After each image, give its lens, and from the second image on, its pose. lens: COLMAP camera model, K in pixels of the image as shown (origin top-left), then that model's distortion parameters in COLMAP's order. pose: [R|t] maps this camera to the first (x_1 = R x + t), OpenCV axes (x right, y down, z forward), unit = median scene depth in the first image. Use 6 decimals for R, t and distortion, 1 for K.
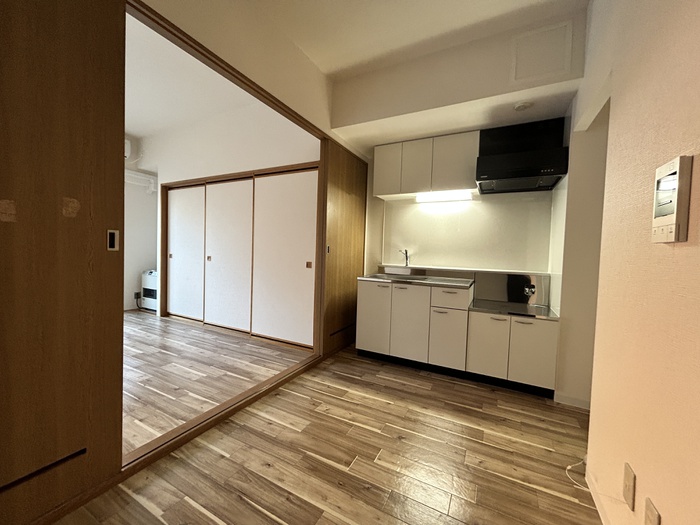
lens RADIAL K [[280.1, 0, 344.6], [0, 280.1, 255.0], [0, 0, 1]] dist [0.001771, -0.000198]
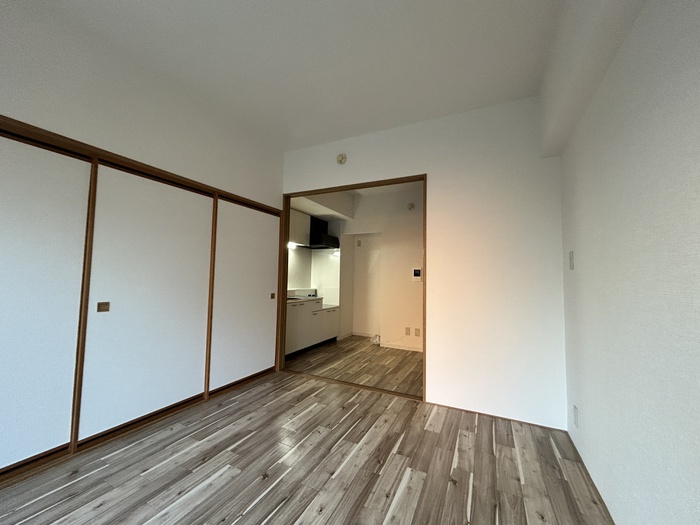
lens RADIAL K [[280.1, 0, 344.0], [0, 280.1, 260.6], [0, 0, 1]] dist [0.001771, -0.000198]
pose [[-0.008730, 0.033399, 0.999404, -1.399062], [-0.001731, 0.999440, -0.033415, -0.079360], [-0.999960, -0.002022, -0.008667, 0.782803]]
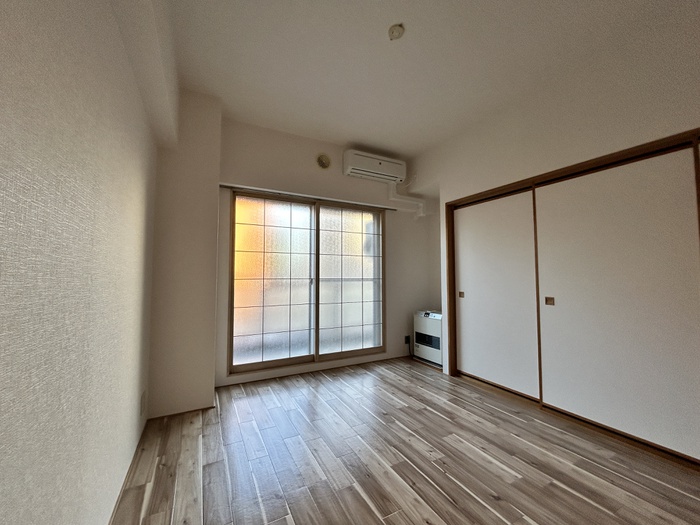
lens RADIAL K [[280.1, 0, 347.3], [0, 280.1, 265.5], [0, 0, 1]] dist [0.001771, -0.000198]
pose [[0.812049, -0.057181, -0.580782, -0.355836], [0.016980, 0.997082, -0.074426, -0.021261], [0.583343, 0.050576, 0.810650, 0.172182]]
